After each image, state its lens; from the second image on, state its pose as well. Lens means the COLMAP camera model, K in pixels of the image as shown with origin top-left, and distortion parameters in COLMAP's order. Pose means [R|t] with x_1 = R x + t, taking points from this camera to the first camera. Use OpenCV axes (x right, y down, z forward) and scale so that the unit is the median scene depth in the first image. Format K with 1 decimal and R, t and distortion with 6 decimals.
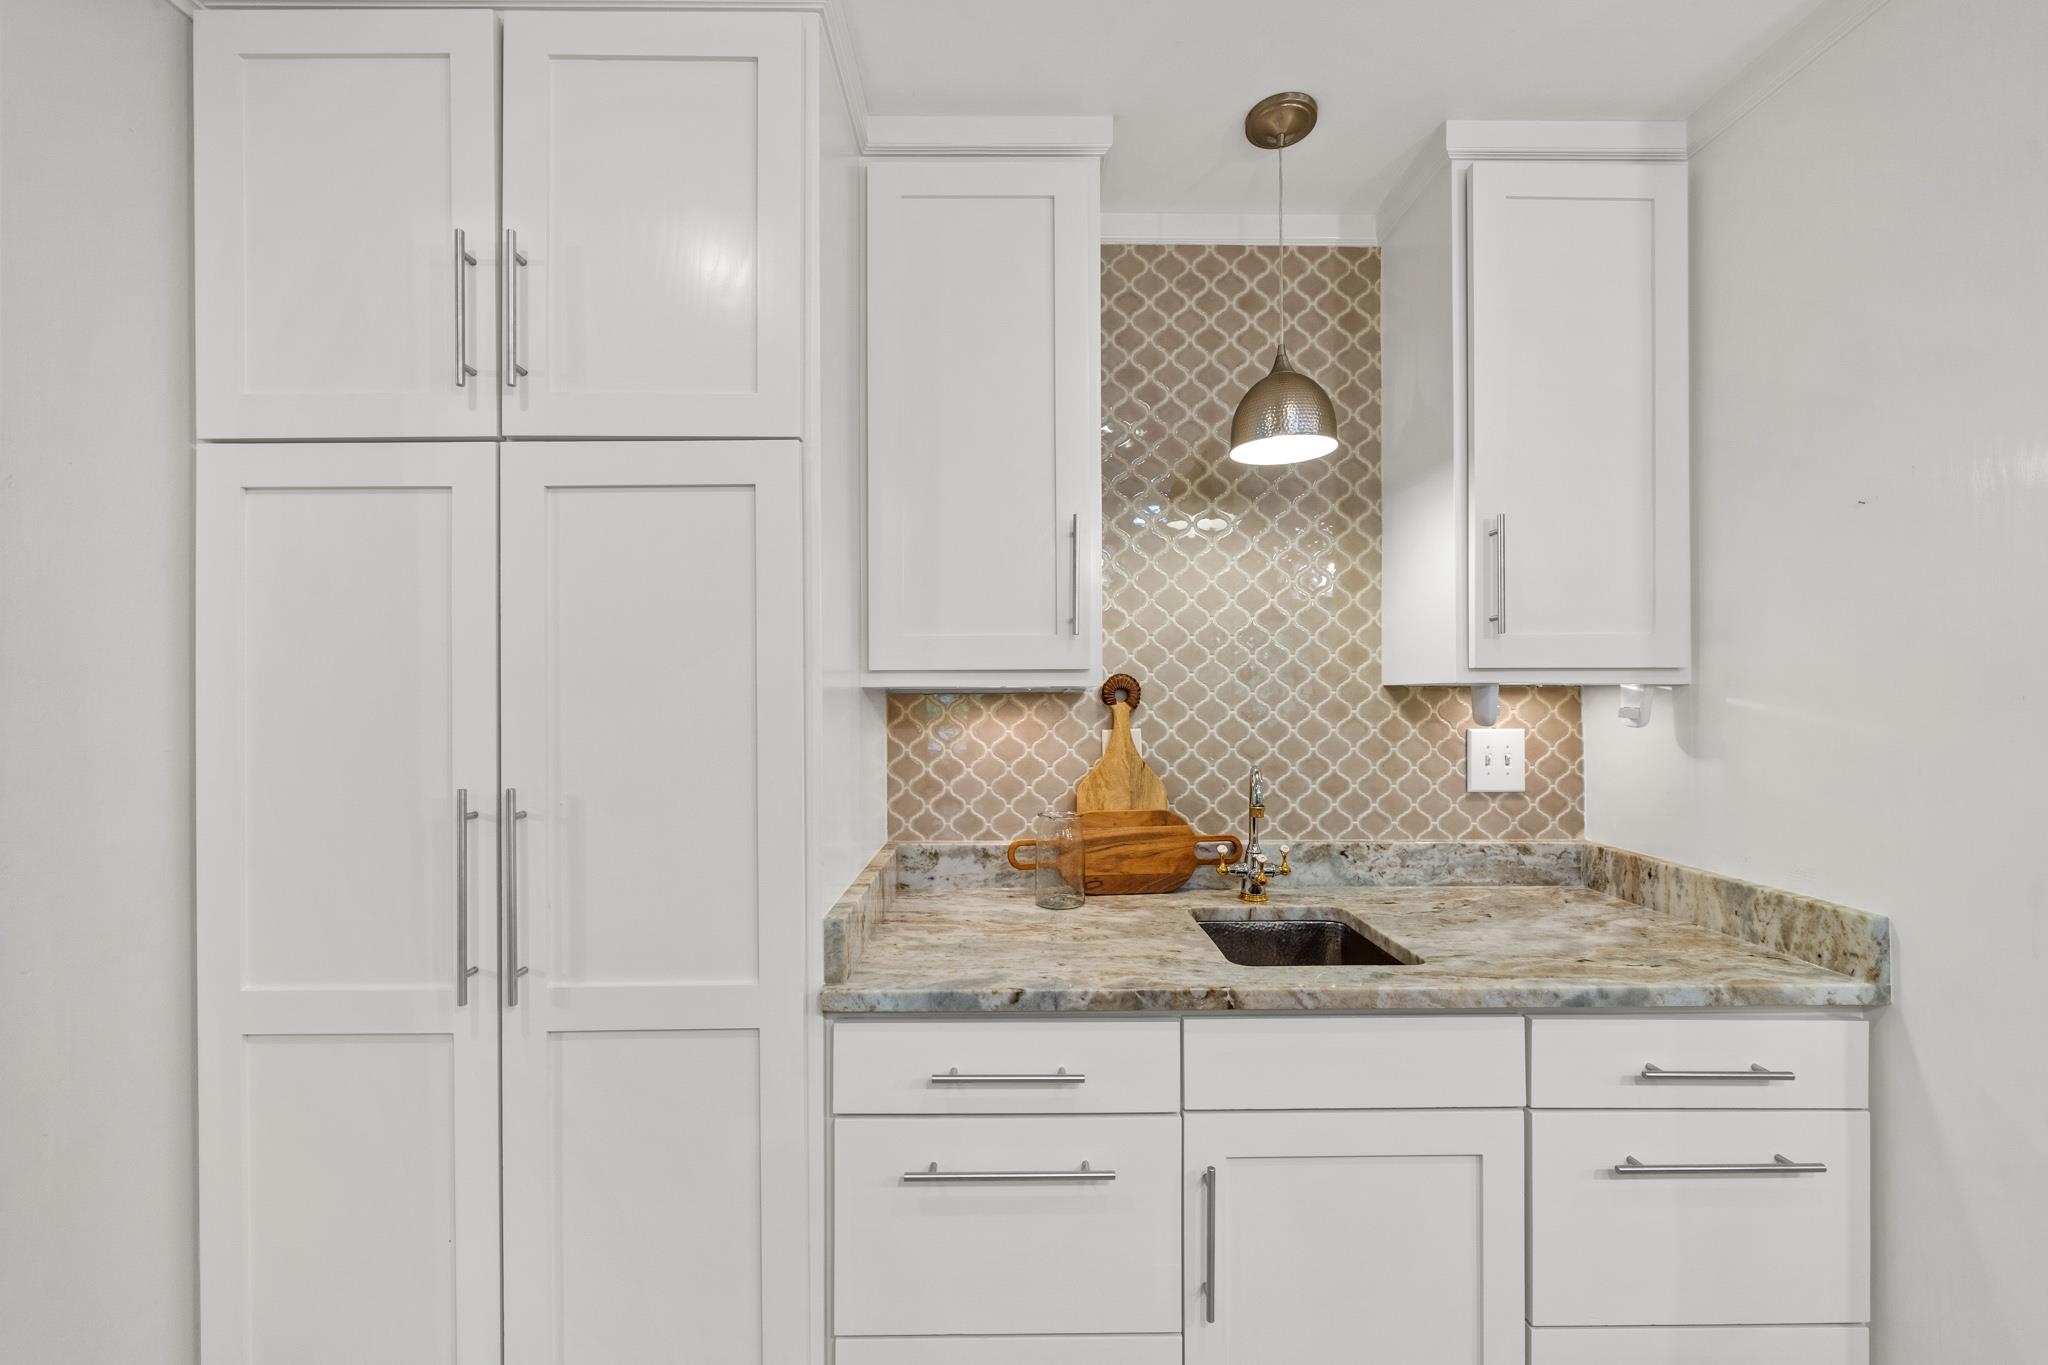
lens RADIAL K [[830.1, 0, 1019.4], [0, 830.1, 693.9], [0, 0, 1]] dist [-0.004215, -0.000109]
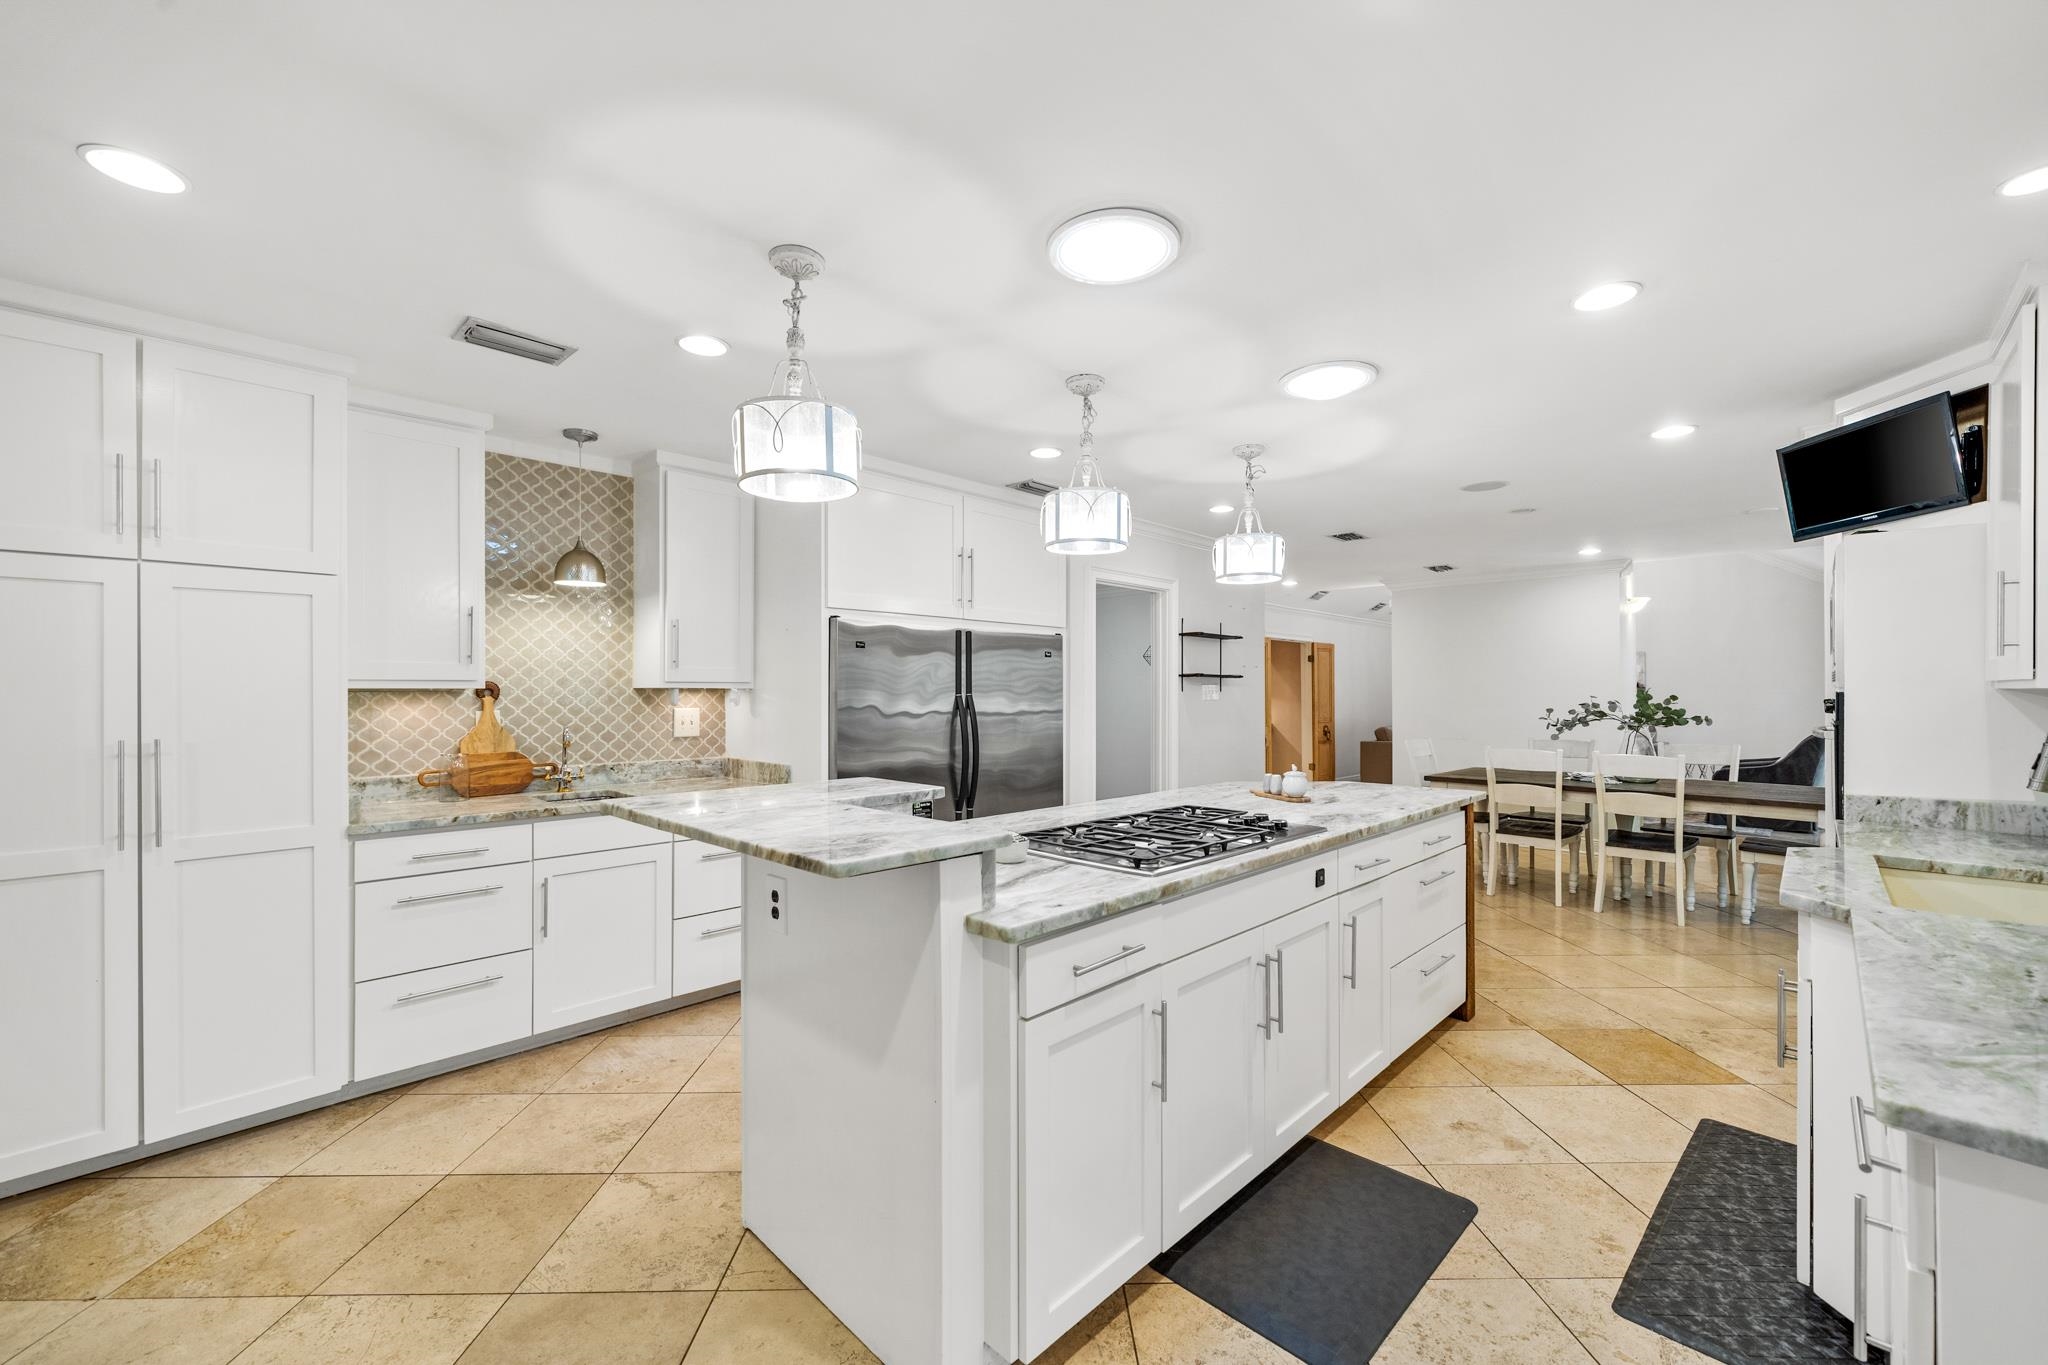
lens RADIAL K [[830.1, 0, 1029.8], [0, 830.1, 688.2], [0, 0, 1]] dist [-0.004215, -0.000109]
pose [[0.706858, 0.005193, 0.707337, -0.339865], [-0.003203, 0.999986, -0.004141, -0.004651], [-0.707349, 0.000661, 0.706865, -1.205816]]
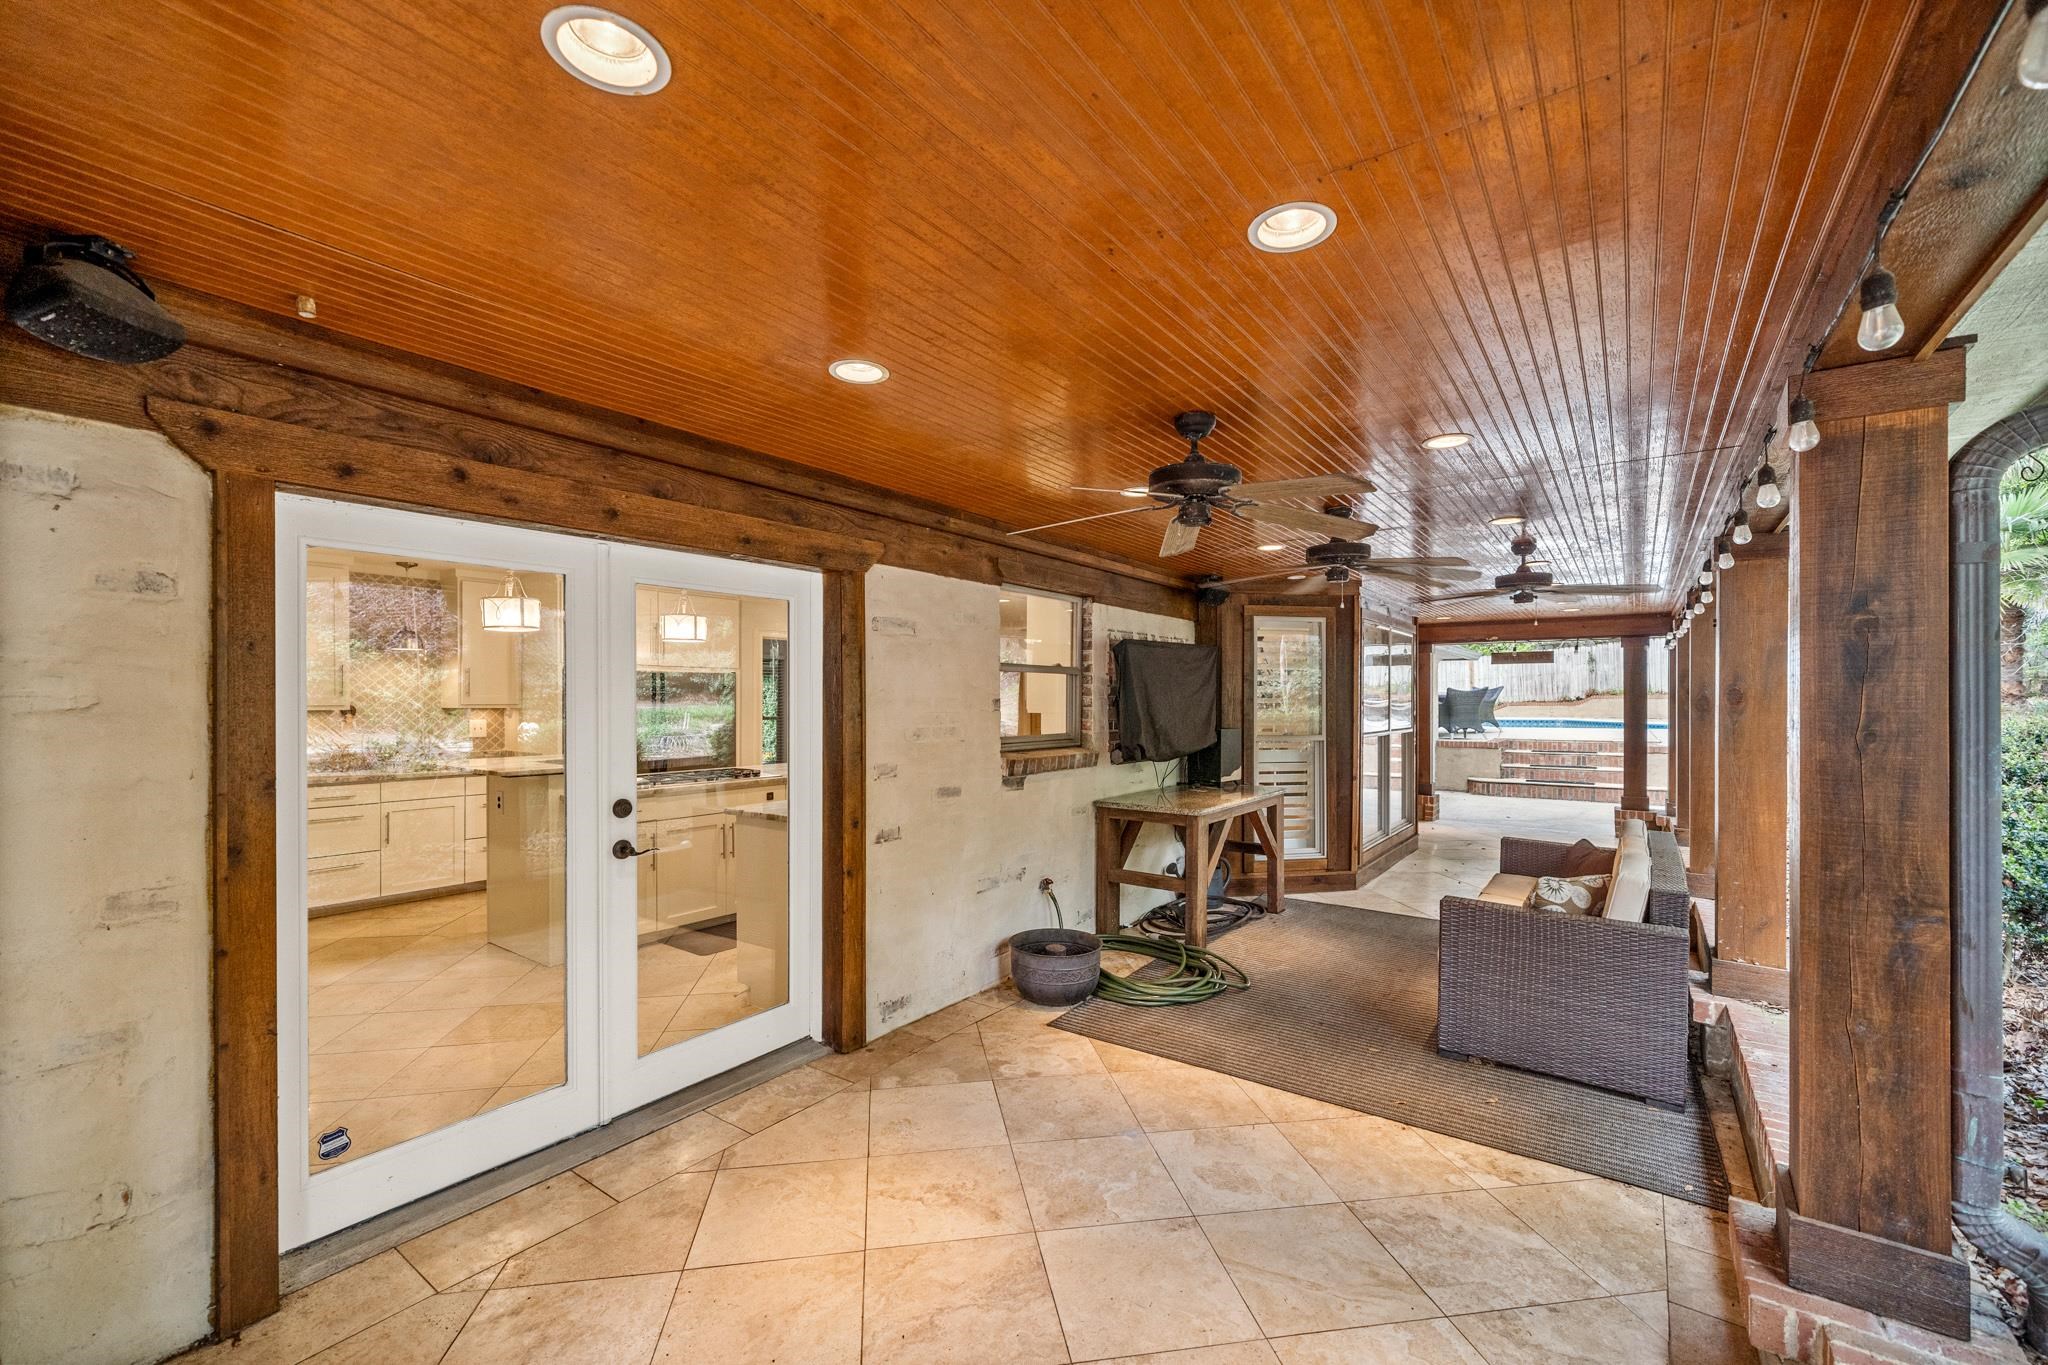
lens RADIAL K [[830.1, 0, 1025.3], [0, 830.1, 690.1], [0, 0, 1]] dist [-0.004215, -0.000109]
pose [[0.588582, 0.008397, 0.808394, -0.943720], [-0.001895, 0.999958, -0.009007, -0.059546], [-0.808435, 0.003770, 0.588573, -3.067536]]
